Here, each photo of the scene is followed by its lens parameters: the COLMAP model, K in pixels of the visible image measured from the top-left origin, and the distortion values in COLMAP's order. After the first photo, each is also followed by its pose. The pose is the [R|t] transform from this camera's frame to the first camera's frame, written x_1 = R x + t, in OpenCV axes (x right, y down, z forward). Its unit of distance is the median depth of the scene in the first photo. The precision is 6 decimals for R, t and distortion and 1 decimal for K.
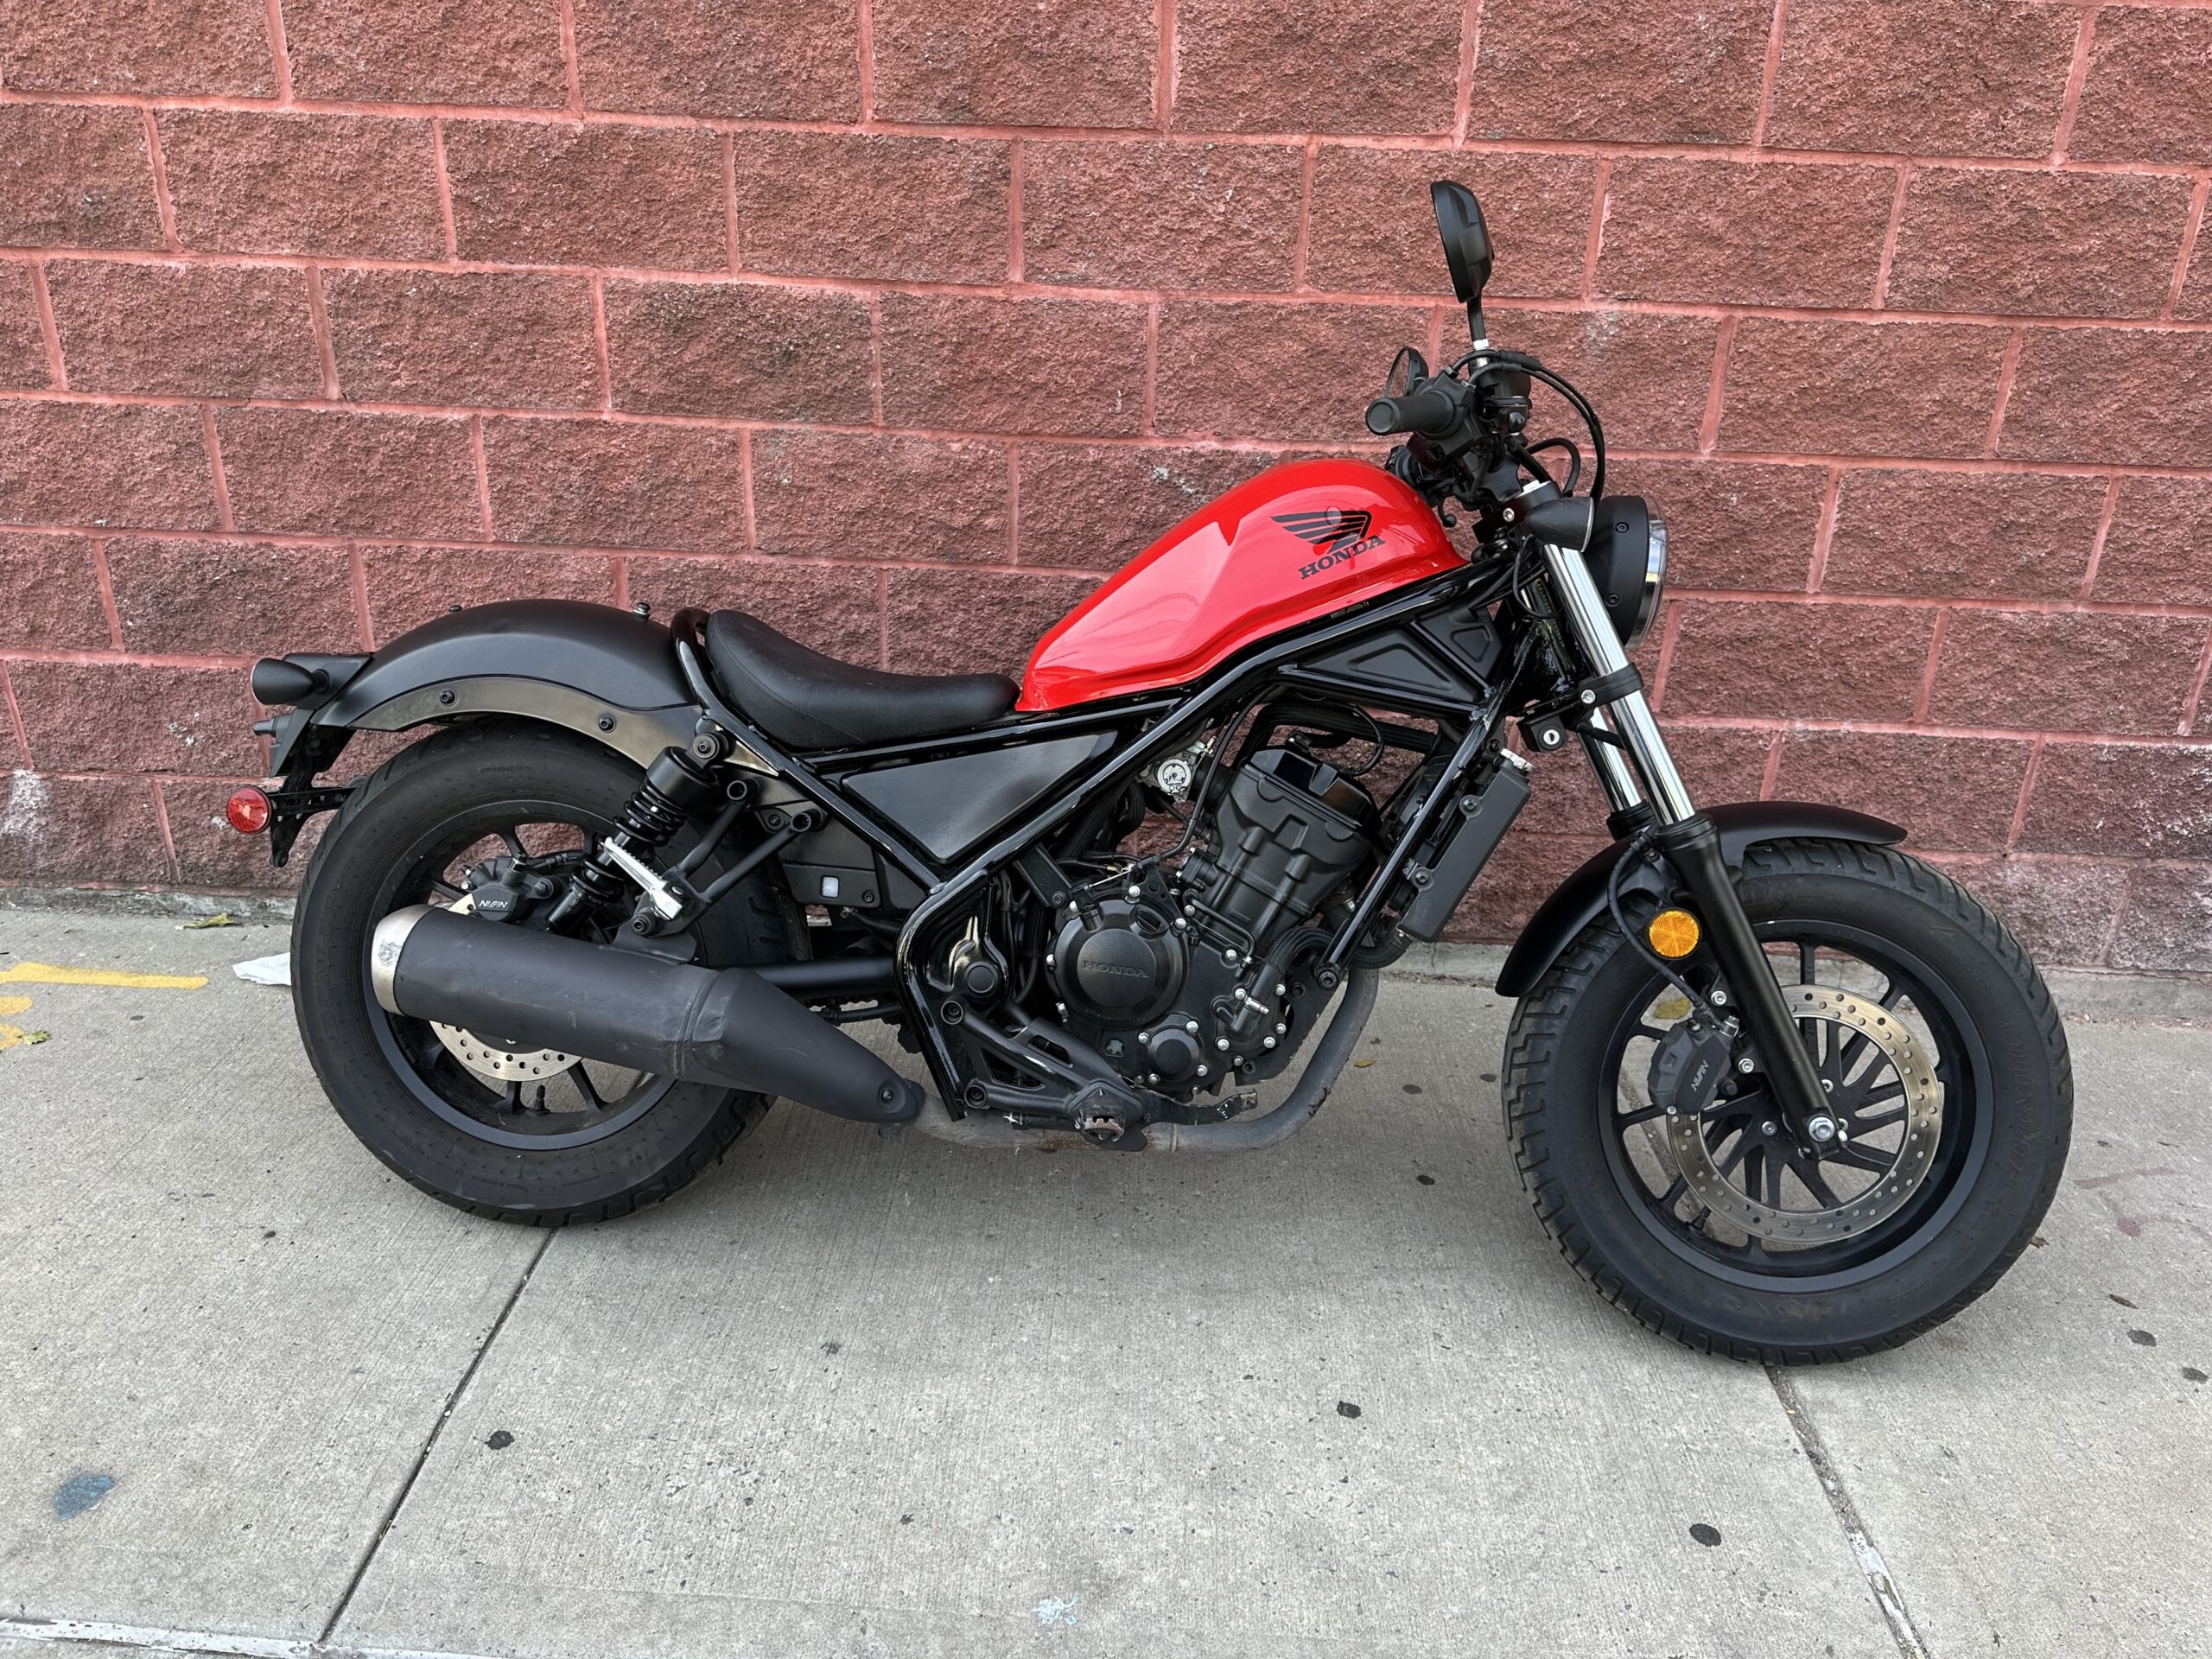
lens RADIAL K [[1571.6, 0, 1113.2], [0, 1571.6, 829.1], [0, 0, 1]] dist [0.020367, -0.027590]
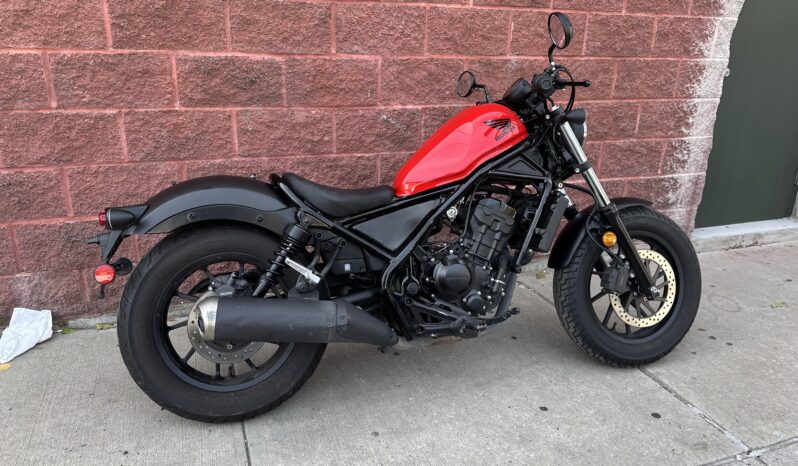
lens RADIAL K [[565.6, 0, 395.9], [0, 565.6, 229.0], [0, 0, 1]] dist [0.024626, -0.034002]
pose [[0.925088, -0.130679, 0.356560, -0.360824], [0.148948, 0.988550, -0.024140, 0.005860], [-0.349323, 0.075440, 0.933961, 0.035127]]
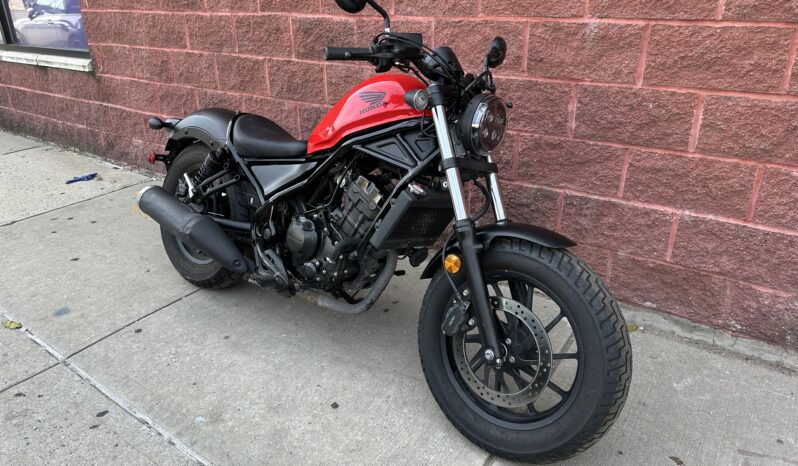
lens RADIAL K [[565.6, 0, 401.9], [0, 565.6, 229.2], [0, 0, 1]] dist [0.024626, -0.034002]
pose [[0.833944, 0.177836, -0.522410, 0.569437], [-0.175244, 0.982994, 0.054878, -0.018988], [0.523285, 0.045784, 0.850927, 0.135967]]
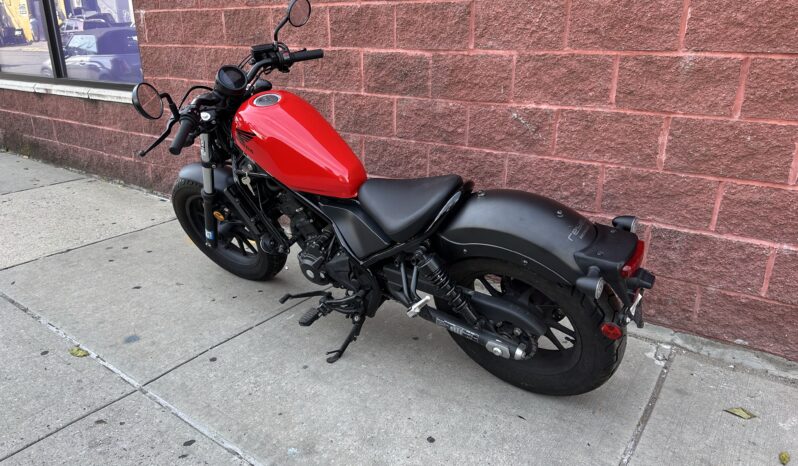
lens RADIAL K [[565.6, 0, 404.0], [0, 565.6, 235.0], [0, 0, 1]] dist [0.024626, -0.034002]
pose [[0.829163, 0.156307, -0.536710, 0.455892], [-0.193317, 0.981051, -0.012941, 0.031823], [0.524517, 0.114485, 0.843667, 0.079192]]
